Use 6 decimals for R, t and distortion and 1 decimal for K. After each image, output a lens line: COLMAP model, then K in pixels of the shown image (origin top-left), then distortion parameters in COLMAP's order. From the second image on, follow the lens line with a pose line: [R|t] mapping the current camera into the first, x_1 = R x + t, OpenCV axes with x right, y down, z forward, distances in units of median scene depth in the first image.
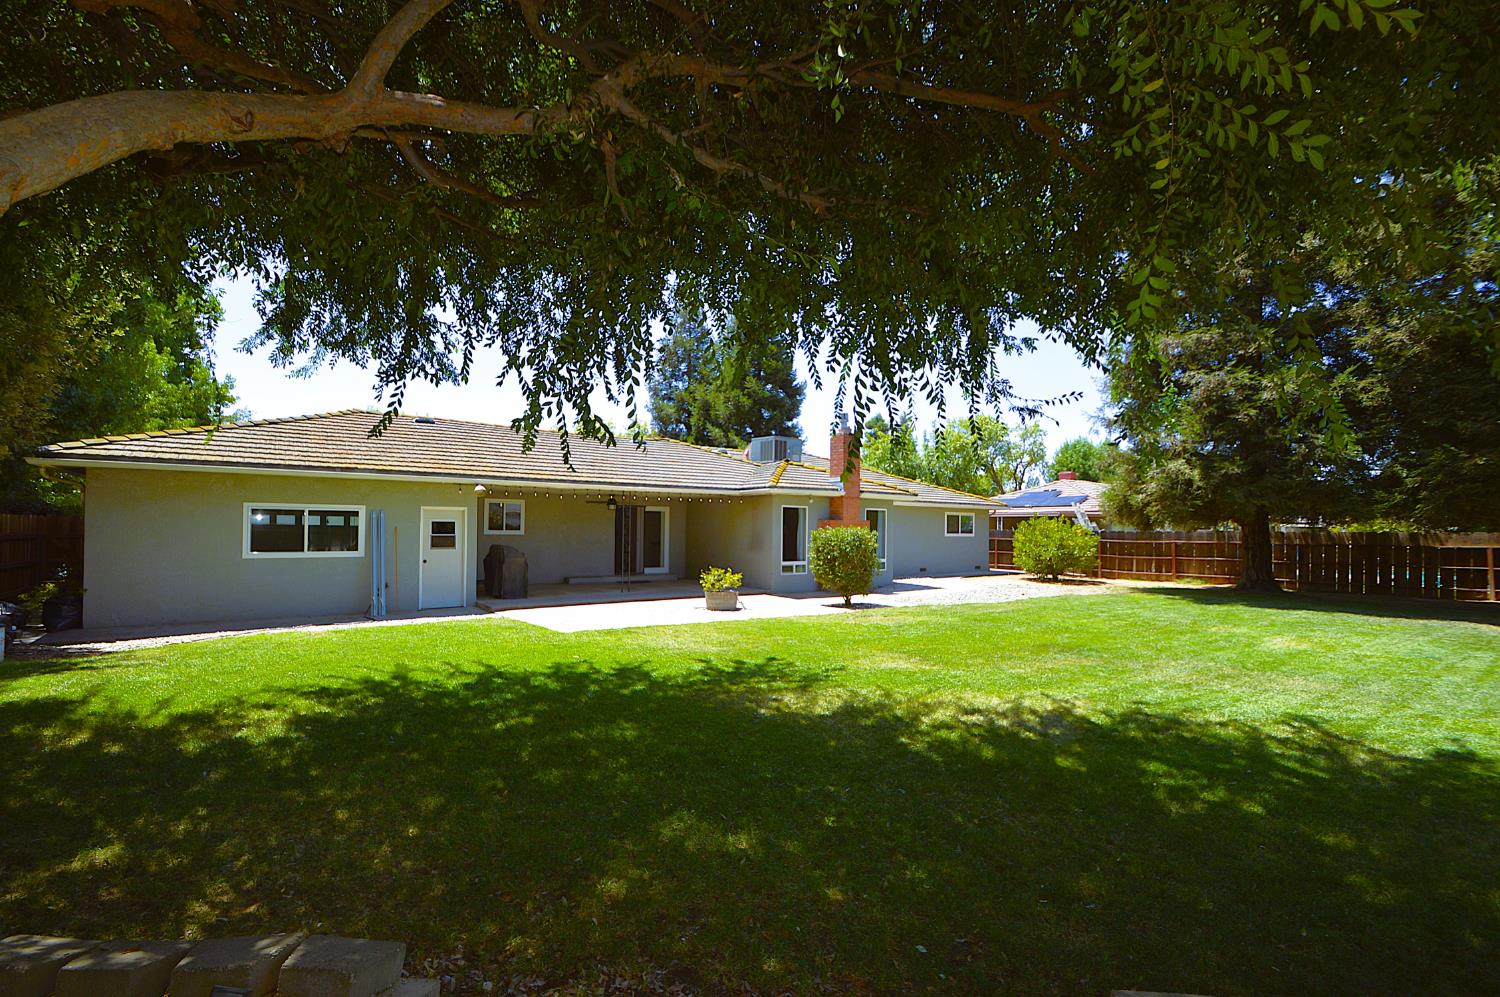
lens RADIAL K [[665.3, 0, 744.5], [0, 665.3, 522.0], [0, 0, 1]] dist [0.004229, -0.013408]
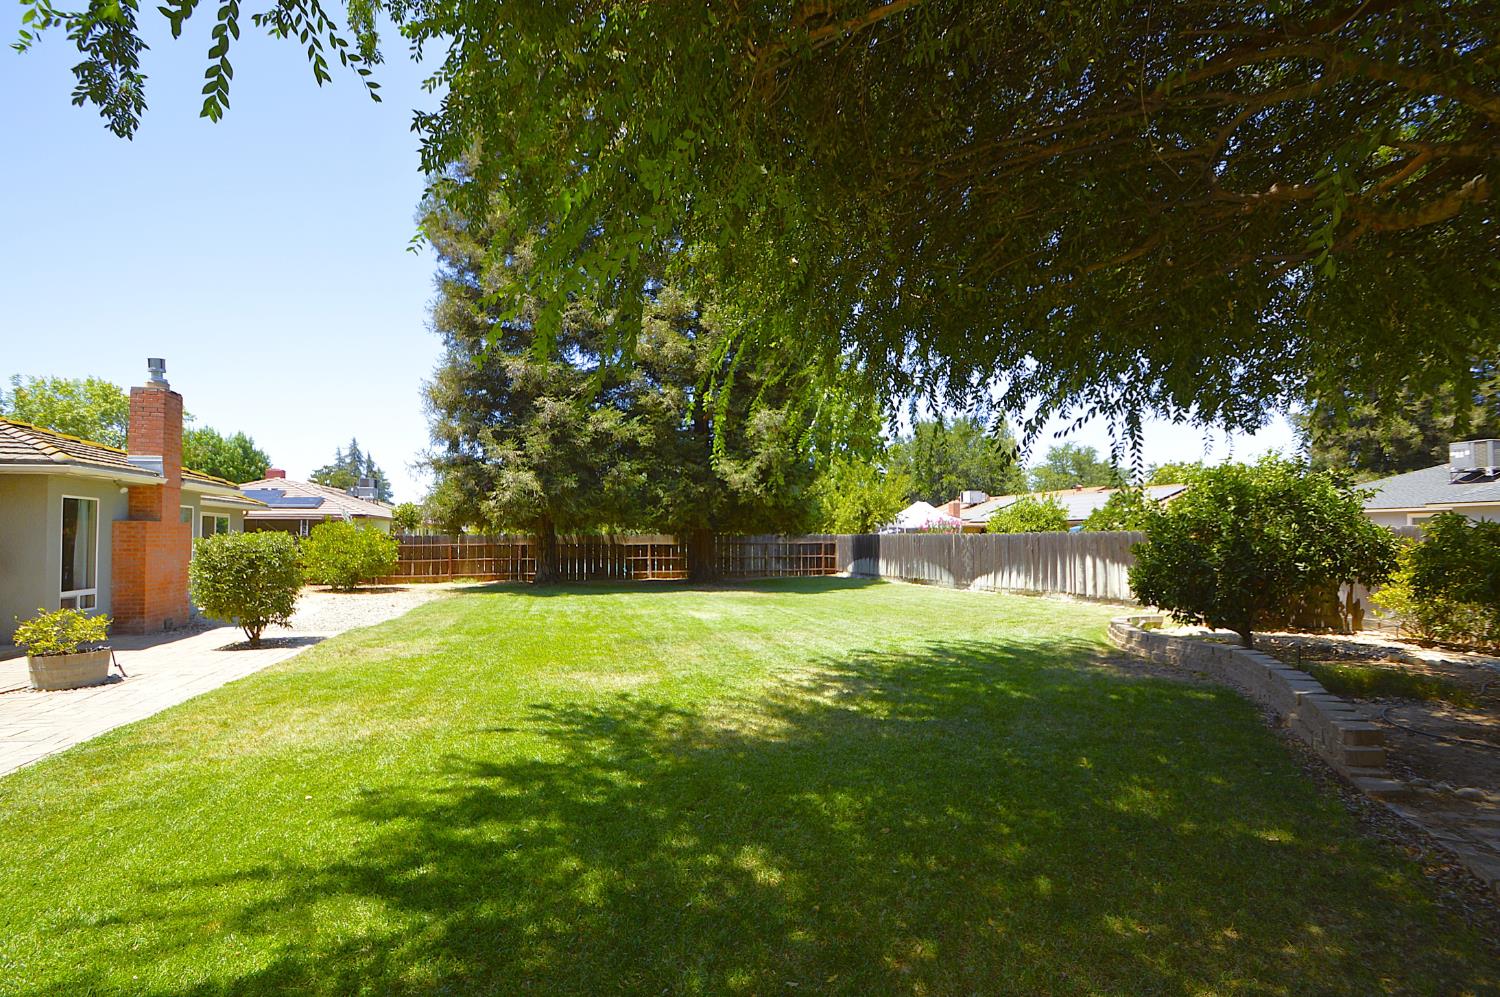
lens RADIAL K [[665.3, 0, 744.5], [0, 665.3, 522.0], [0, 0, 1]] dist [0.004229, -0.013408]
pose [[0.369368, 0.011061, 0.929217, -0.648892], [-0.004665, 0.999939, -0.010049, 0.003906], [-0.929272, -0.000623, 0.369397, 0.571557]]
